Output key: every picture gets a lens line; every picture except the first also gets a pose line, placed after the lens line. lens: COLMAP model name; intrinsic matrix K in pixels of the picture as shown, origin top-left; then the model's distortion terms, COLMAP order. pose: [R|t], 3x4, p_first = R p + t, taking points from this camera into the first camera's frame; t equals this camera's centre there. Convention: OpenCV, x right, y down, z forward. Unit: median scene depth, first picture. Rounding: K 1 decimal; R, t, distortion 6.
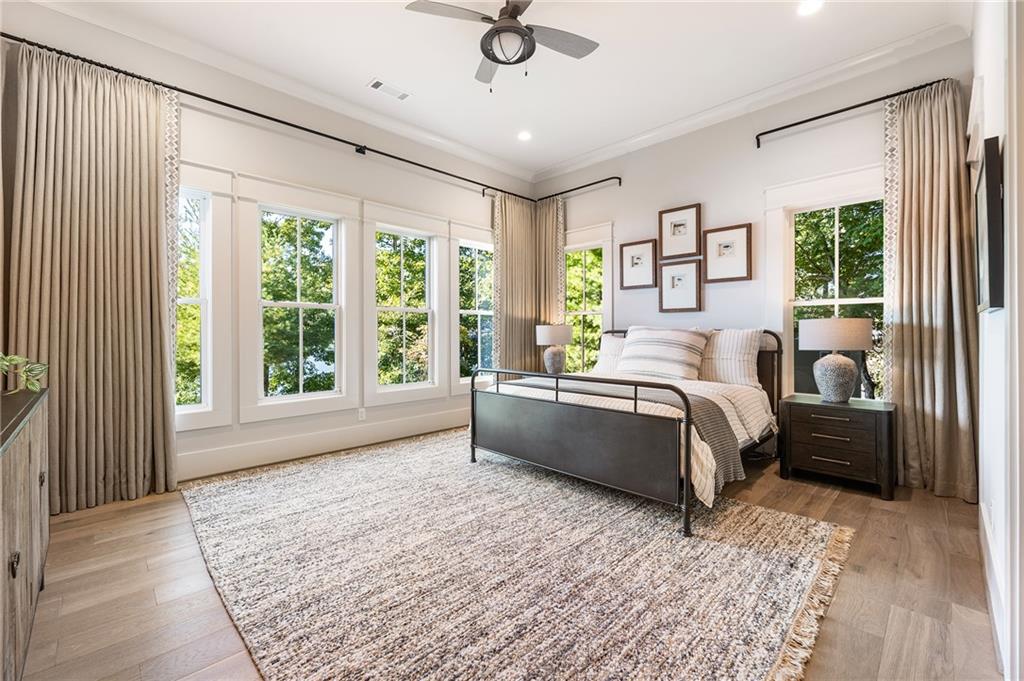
lens RADIAL K [[422.6, 0, 513.1], [0, 422.6, 336.6], [0, 0, 1]] dist [-0.000268, -0.000098]
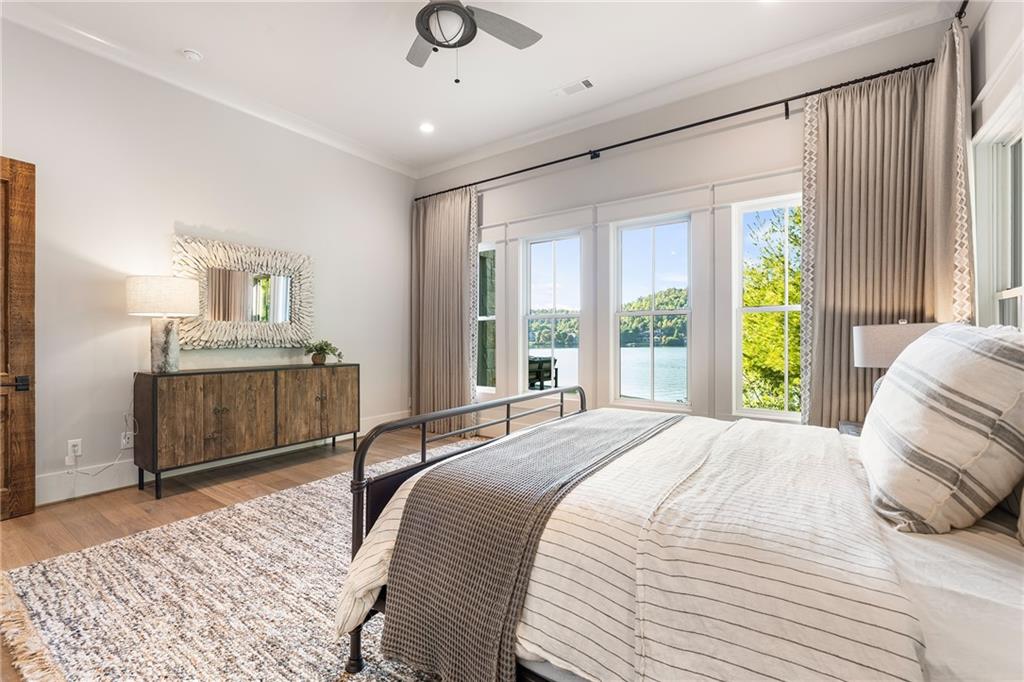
lens RADIAL K [[437.5, 0, 512.0], [0, 437.5, 341.0], [0, 0, 1]] dist [-0.000177, 0.000185]
pose [[0.178086, 0.007108, -0.983989, 1.305043], [-0.009739, 0.999938, 0.005461, -0.020868], [0.983967, 0.008610, 0.178145, 1.333265]]
